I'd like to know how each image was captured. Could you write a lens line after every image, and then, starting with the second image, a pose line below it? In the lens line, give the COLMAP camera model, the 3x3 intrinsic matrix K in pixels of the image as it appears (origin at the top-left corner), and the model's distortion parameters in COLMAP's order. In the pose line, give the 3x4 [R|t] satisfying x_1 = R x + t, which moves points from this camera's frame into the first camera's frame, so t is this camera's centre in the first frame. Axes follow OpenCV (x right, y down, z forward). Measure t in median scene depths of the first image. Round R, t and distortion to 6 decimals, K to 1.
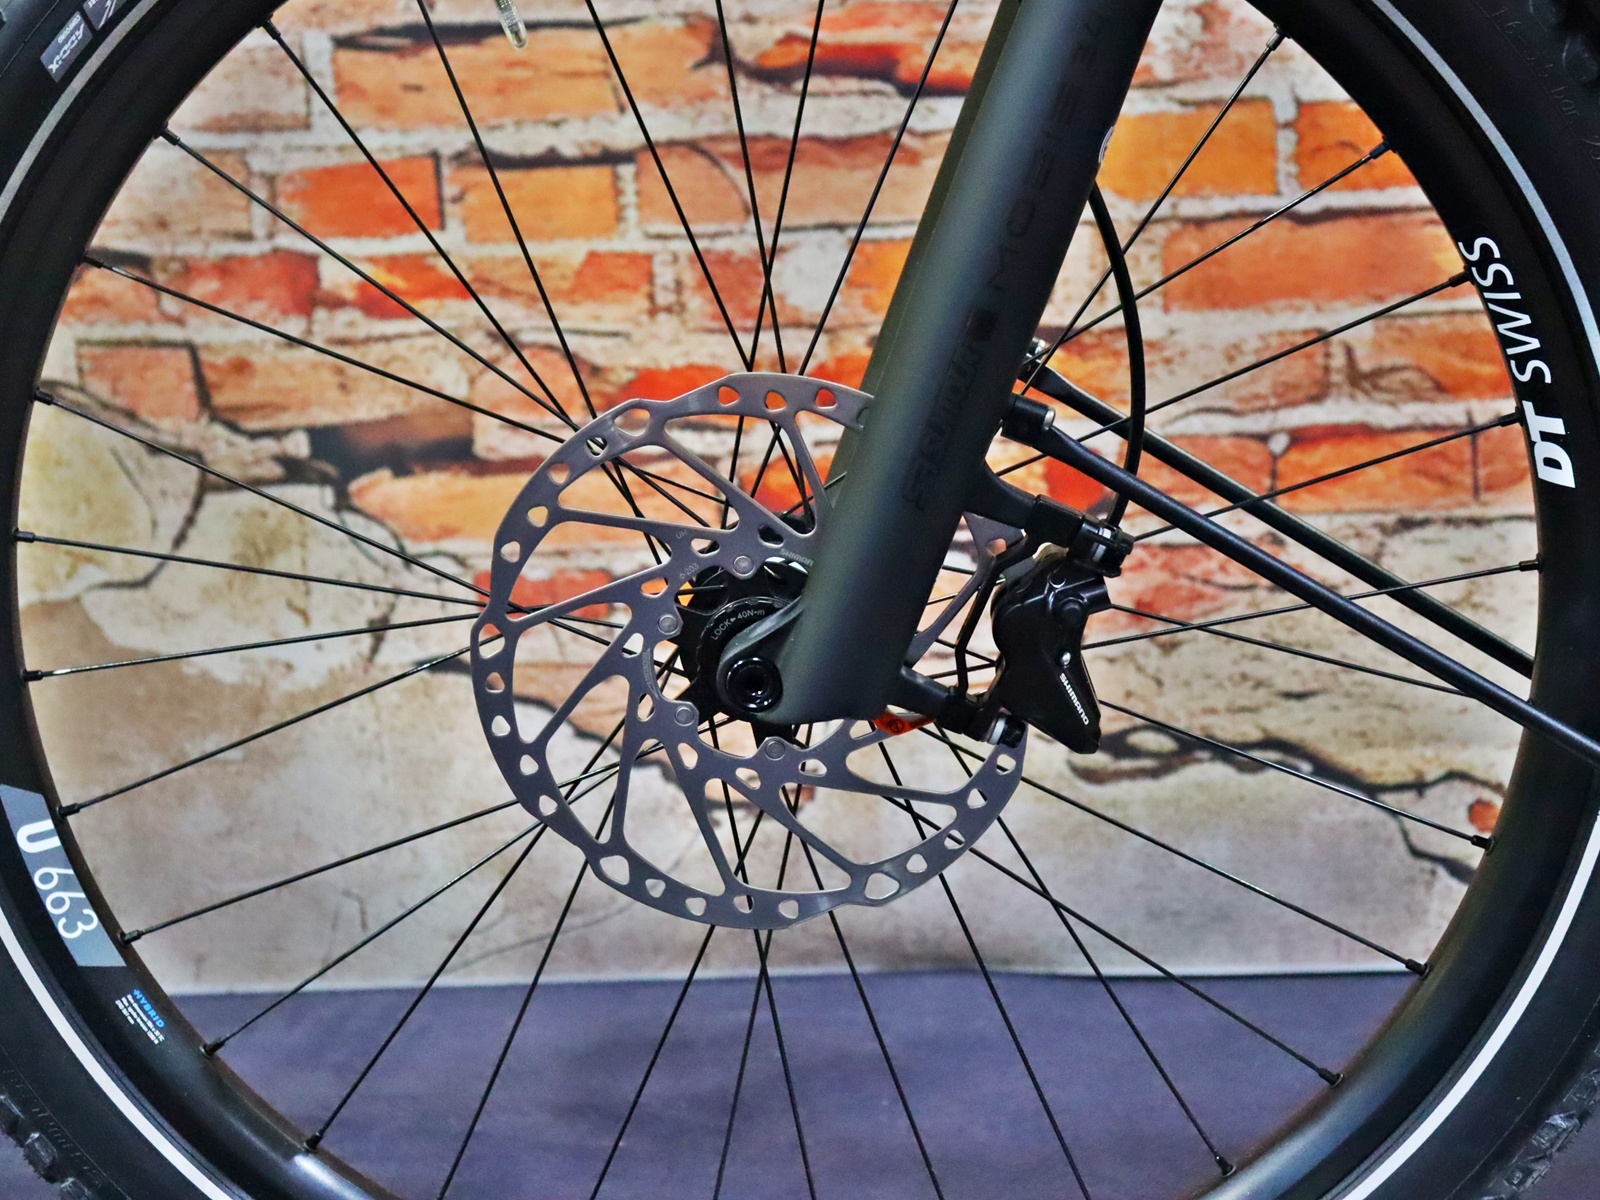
lens RADIAL K [[2965.6, 0, 804.7], [0, 2965.6, 574.2], [0, 0, 1]] dist [0.054050, 0.527047]
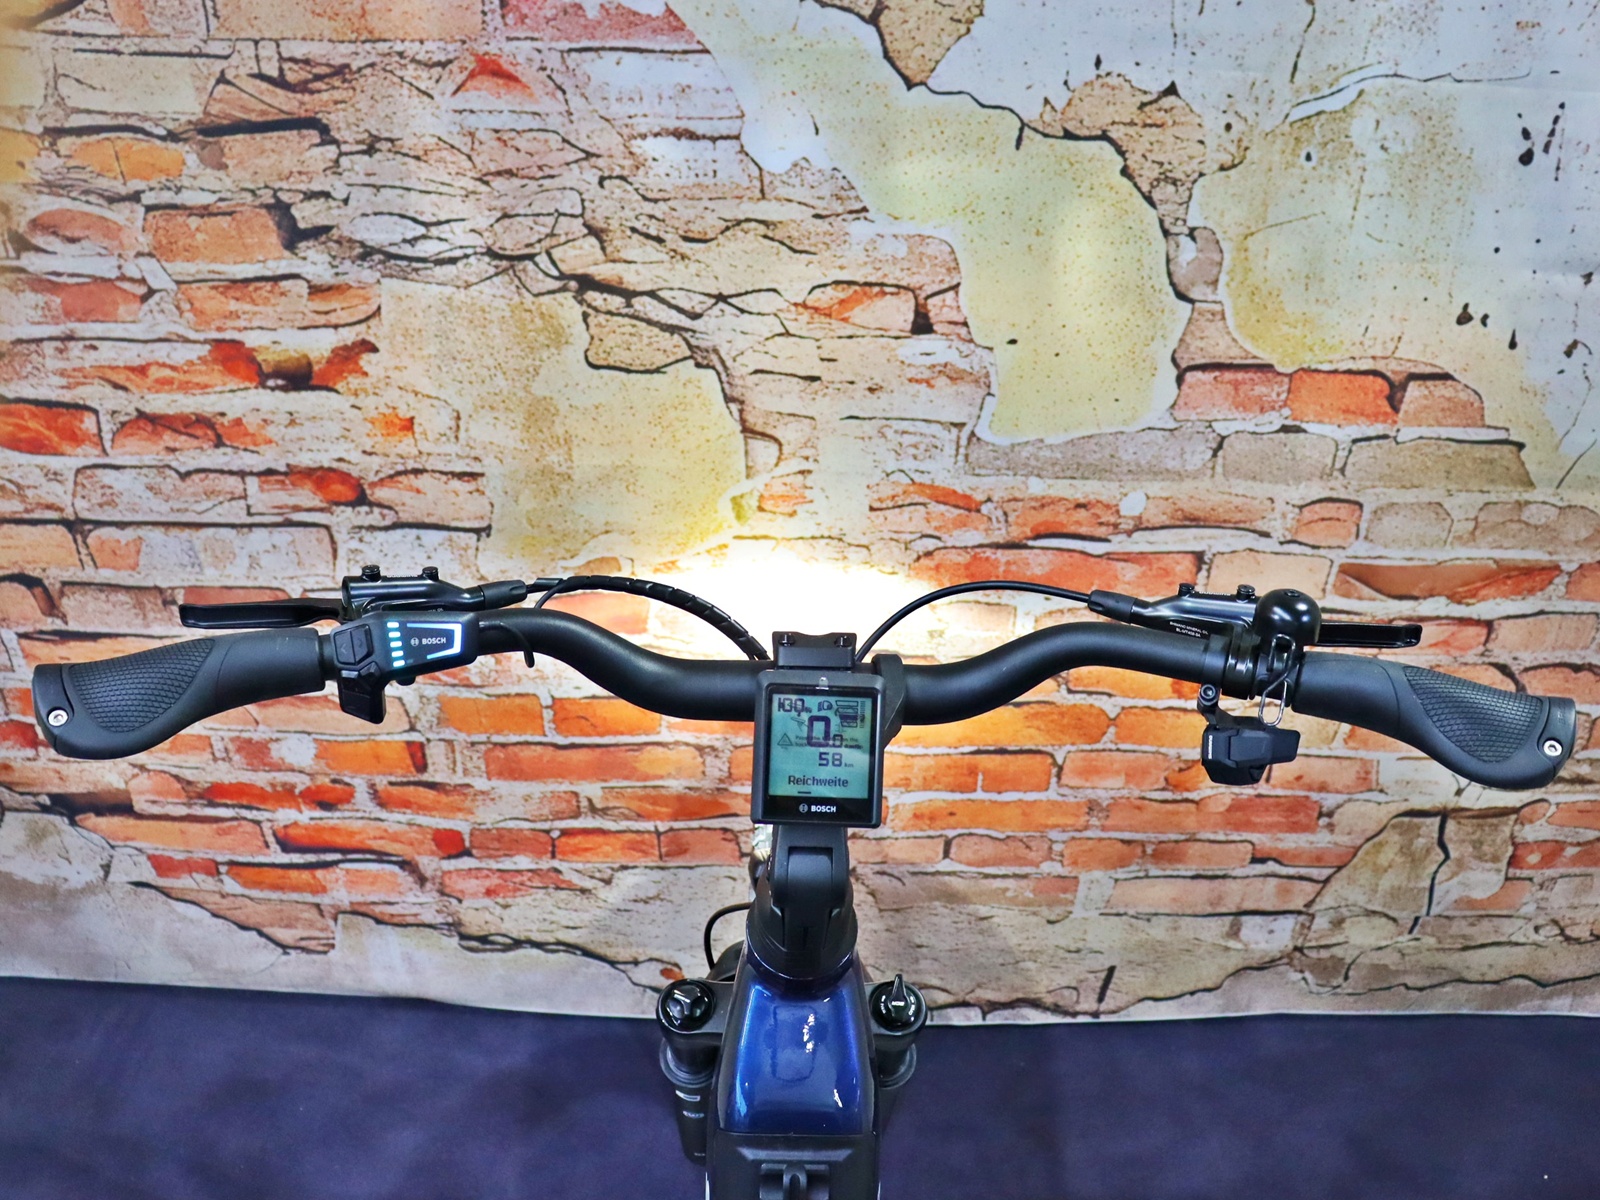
lens RADIAL K [[1629.2, 0, 810.7], [0, 1629.2, 601.0], [0, 0, 1]] dist [-0.175794, 0.150133]
pose [[0.998278, 0.038816, 0.043970, 0.270245], [-0.055420, 0.869669, 0.490514, -0.679645], [-0.019200, -0.492106, 0.870324, 0.187175]]
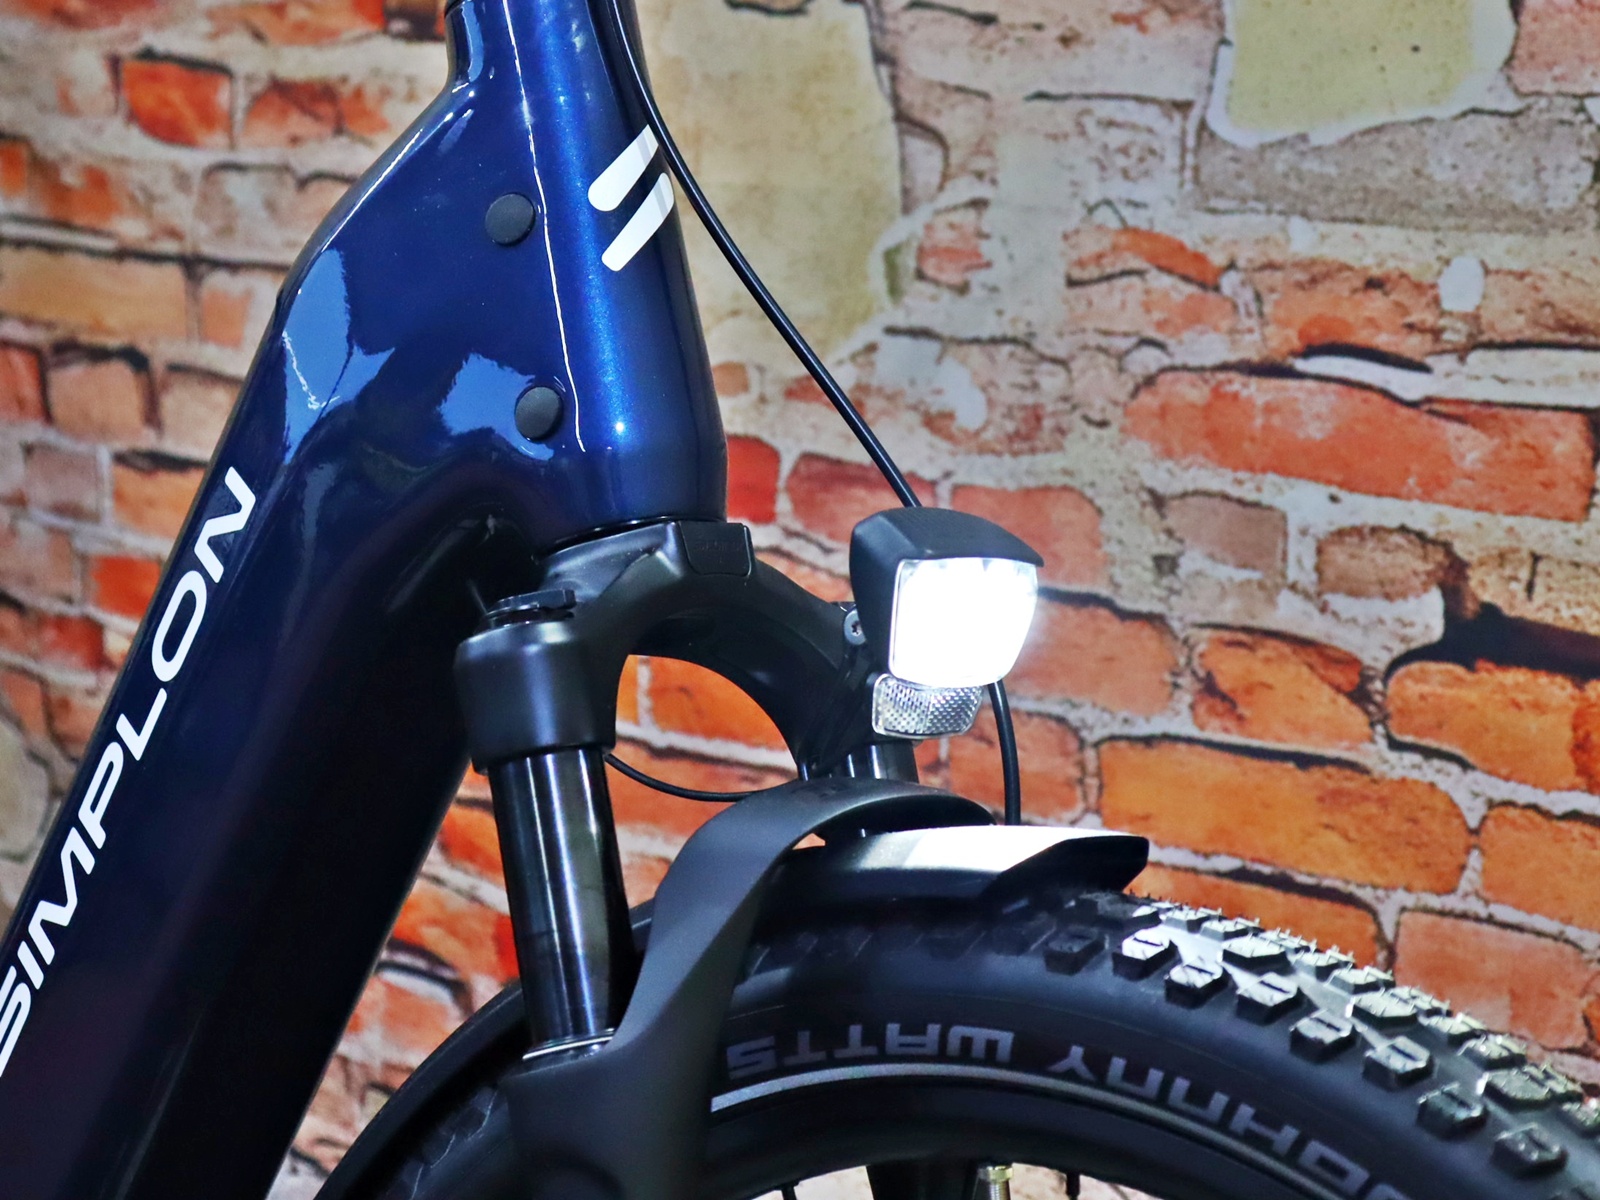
lens RADIAL K [[3333.7, 0, 949.2], [0, 3333.7, 473.0], [0, 0, 1]] dist [0.054806, 0.406268]
pose [[0.760023, 0.134823, -0.635758, 0.958788], [-0.114977, 0.990708, 0.072646, -0.308514], [0.639645, 0.017885, 0.768462, 0.174592]]
